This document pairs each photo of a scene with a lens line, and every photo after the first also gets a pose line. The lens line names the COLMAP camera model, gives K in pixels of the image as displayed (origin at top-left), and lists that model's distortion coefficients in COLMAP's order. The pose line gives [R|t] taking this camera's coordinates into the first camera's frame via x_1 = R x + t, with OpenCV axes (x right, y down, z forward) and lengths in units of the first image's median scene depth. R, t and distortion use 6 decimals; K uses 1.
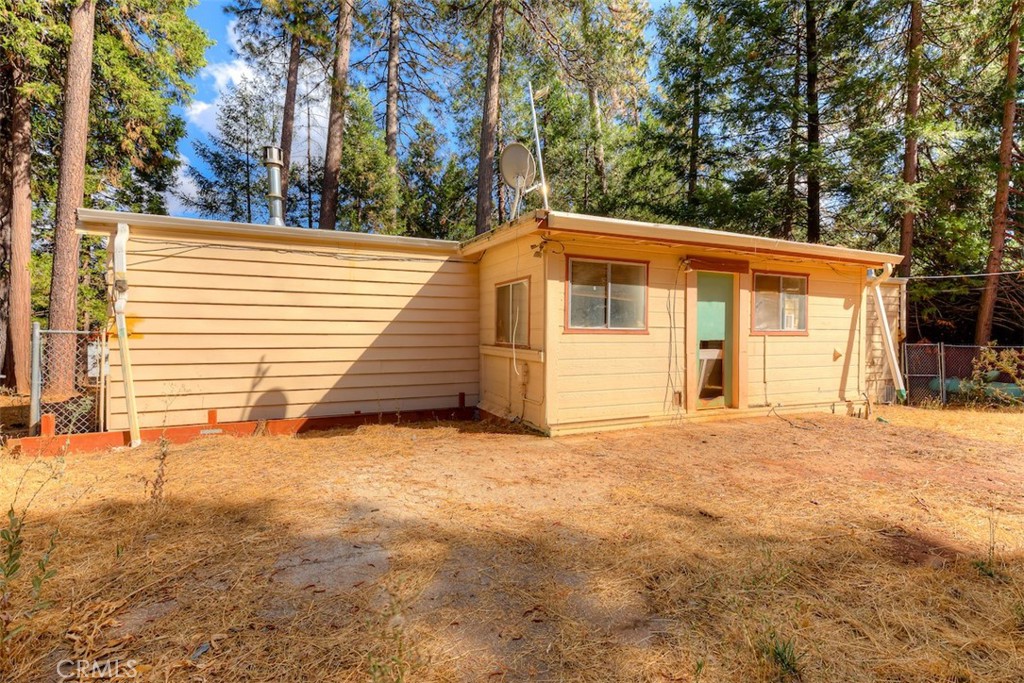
lens RADIAL K [[465.5, 0, 512.6], [0, 465.5, 337.6], [0, 0, 1]] dist [0.000833, 0.000807]
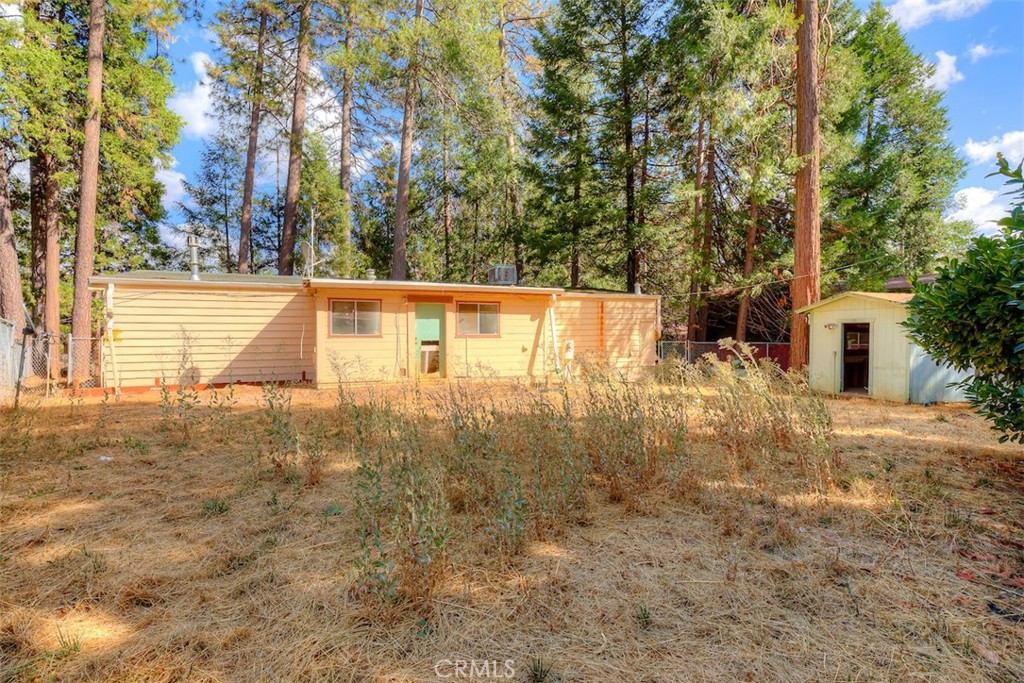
lens RADIAL K [[475.8, 0, 509.3], [0, 475.8, 338.5], [0, 0, 1]] dist [0.002174, -0.000044]
pose [[0.999410, -0.004975, -0.033991, 0.689210], [0.005175, 0.999970, 0.005801, -0.009822], [0.033961, -0.005974, 0.999405, -0.722973]]
